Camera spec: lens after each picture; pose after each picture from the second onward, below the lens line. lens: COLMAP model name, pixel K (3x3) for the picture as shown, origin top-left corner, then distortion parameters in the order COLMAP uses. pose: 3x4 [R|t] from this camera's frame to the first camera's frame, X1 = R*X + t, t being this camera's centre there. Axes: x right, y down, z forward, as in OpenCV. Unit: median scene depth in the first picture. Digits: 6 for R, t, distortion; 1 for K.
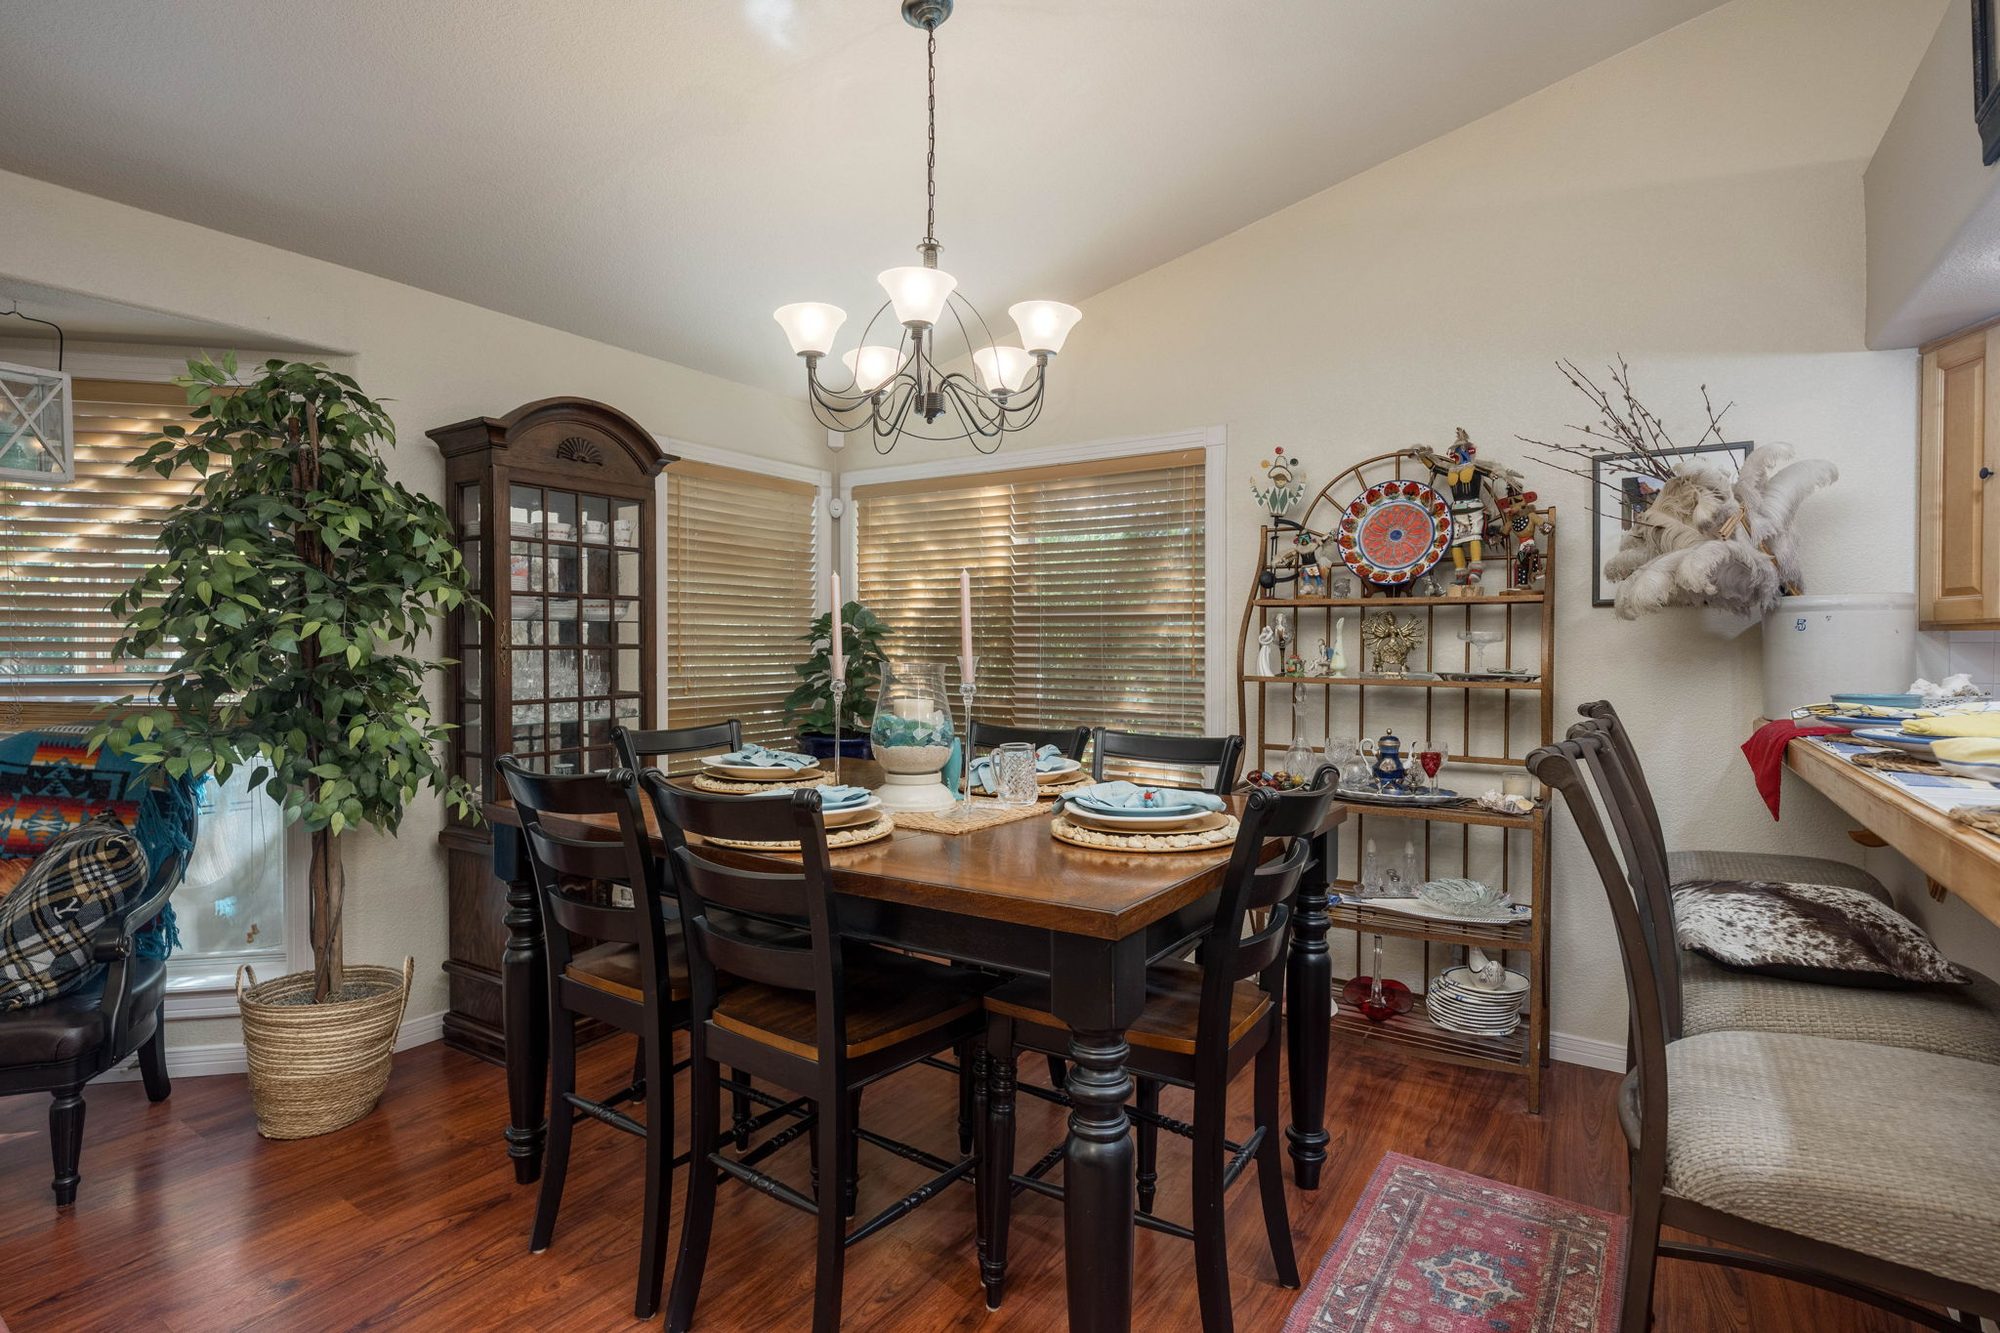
lens RADIAL K [[951.5, 0, 1000.0], [0, 951.5, 666.5], [0, 0, 1]] dist [0.000585, 0.000274]
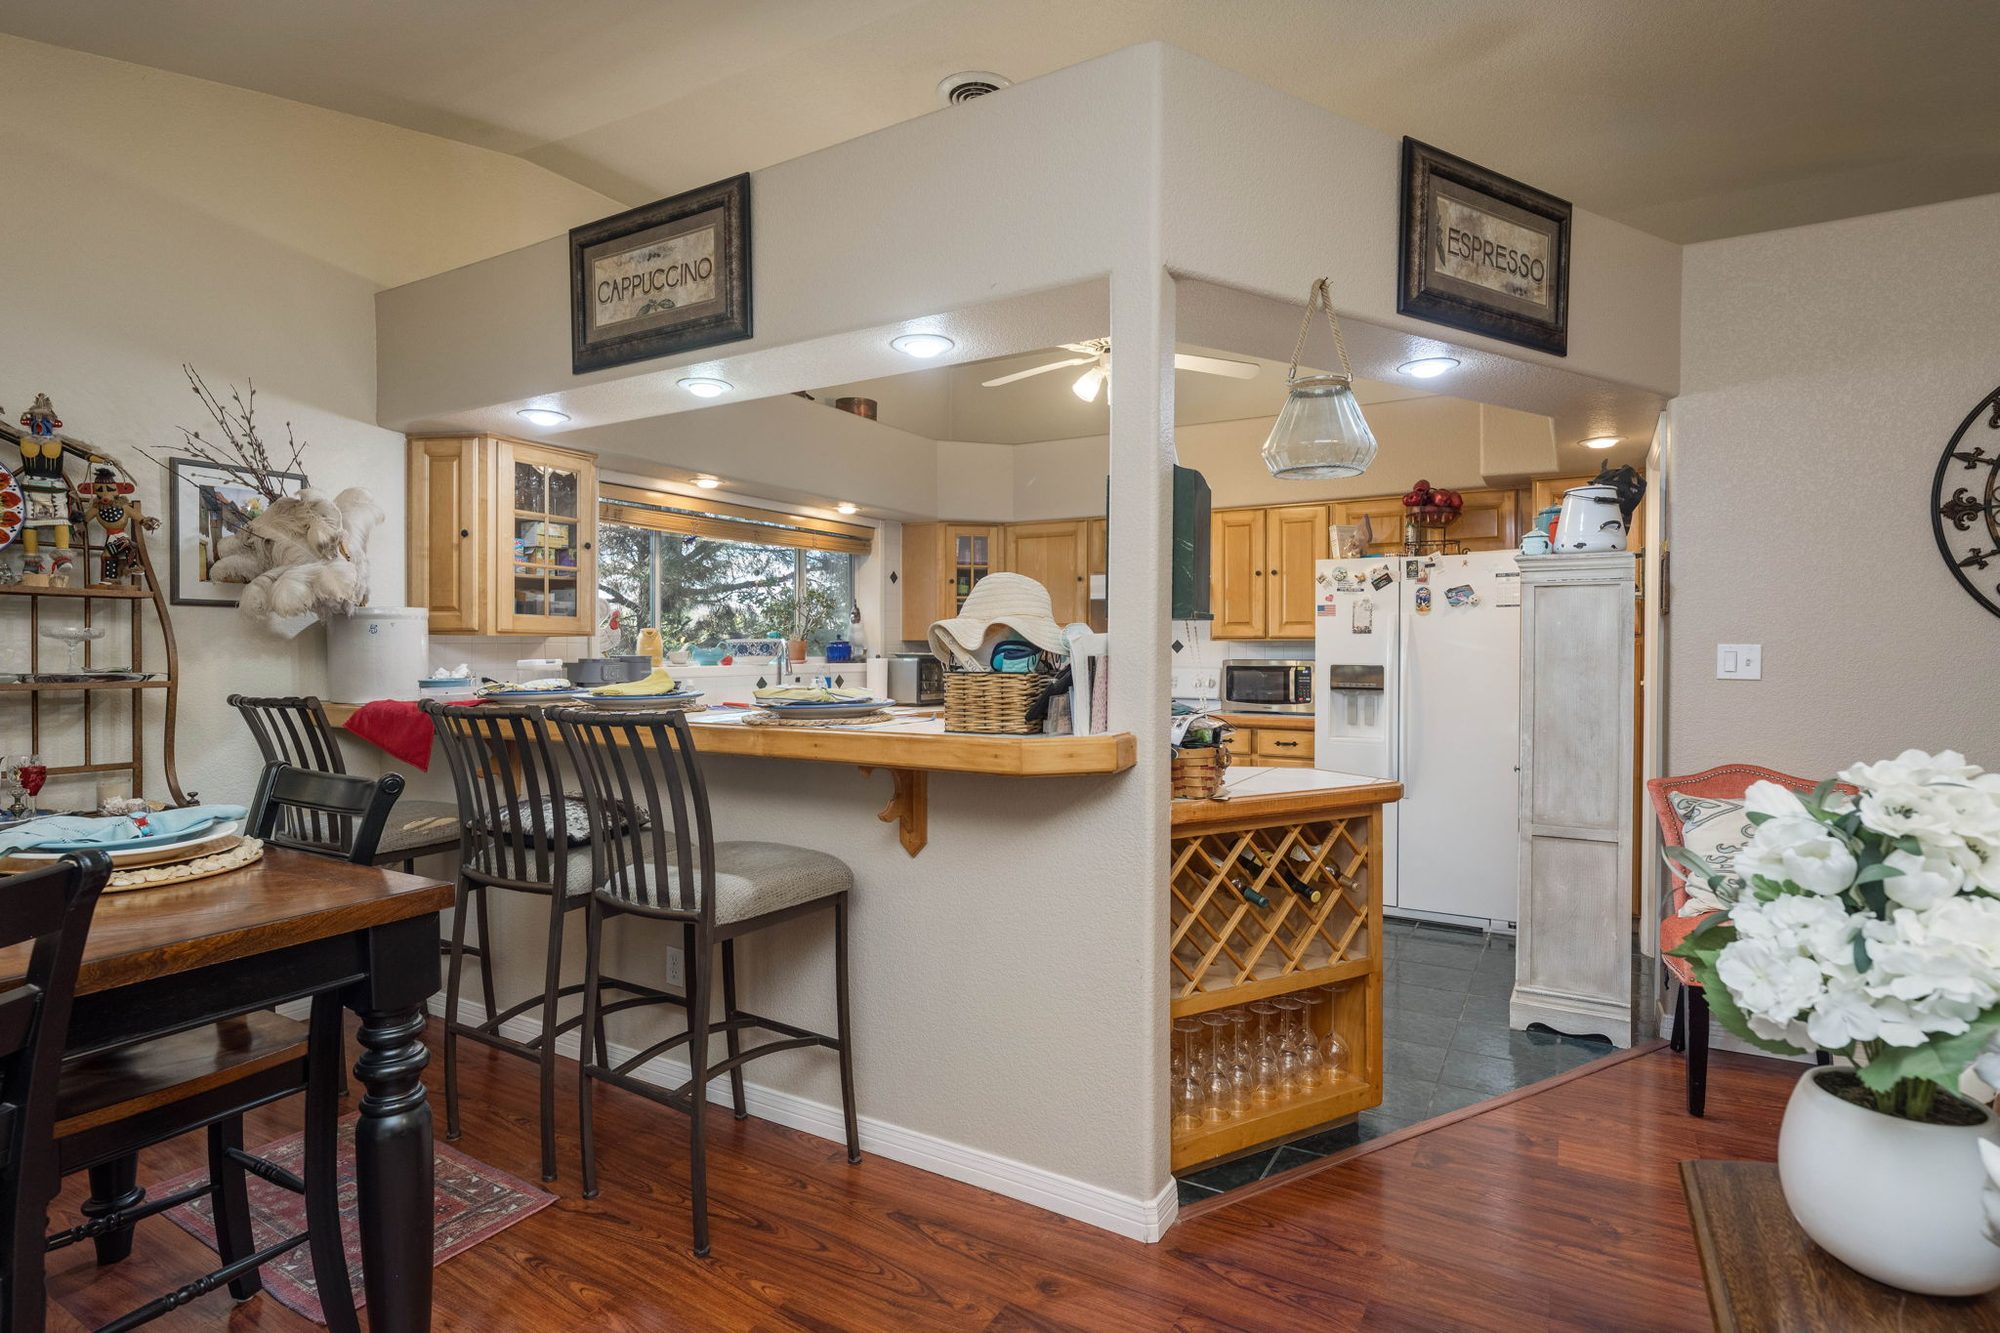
lens RADIAL K [[976.6, 0, 1000.0], [0, 976.6, 666.5], [0, 0, 1]] dist [-0.019063, -0.000059]
pose [[-0.044750, -0.019828, 0.998801, -0.451140], [0.012401, 0.999715, 0.020401, -0.007128], [-0.998921, 0.013299, -0.044492, 0.164372]]
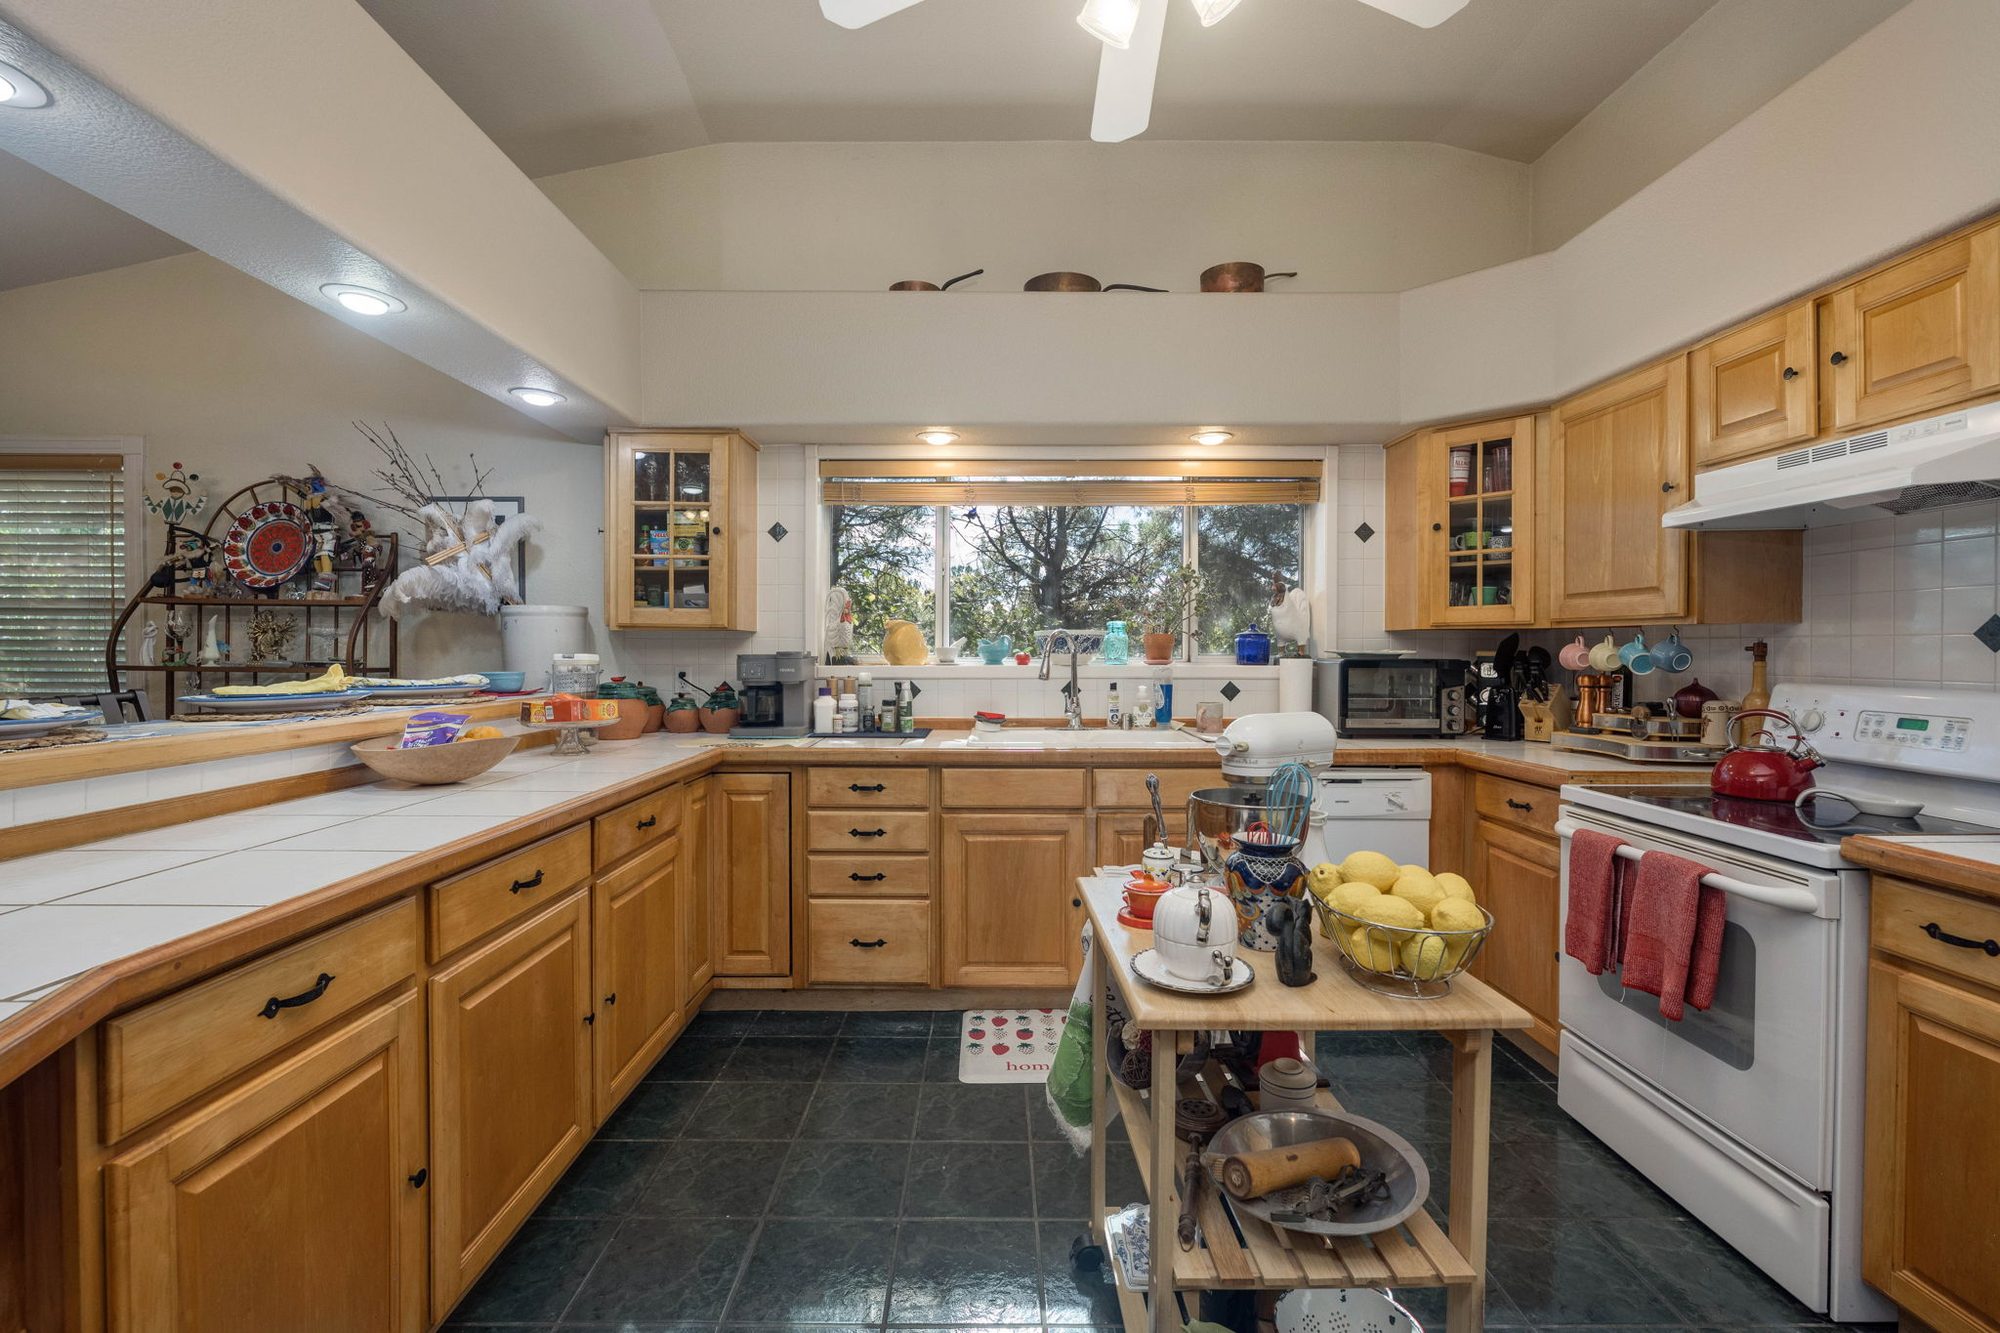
lens RADIAL K [[951.5, 0, 1000.0], [0, 951.5, 666.5], [0, 0, 1]] dist [0.000585, 0.000274]
pose [[0.842868, -0.010482, 0.538019, 0.581899], [0.007896, 0.999944, 0.007111, 0.012887], [-0.538063, -0.001745, 0.842903, -0.550718]]
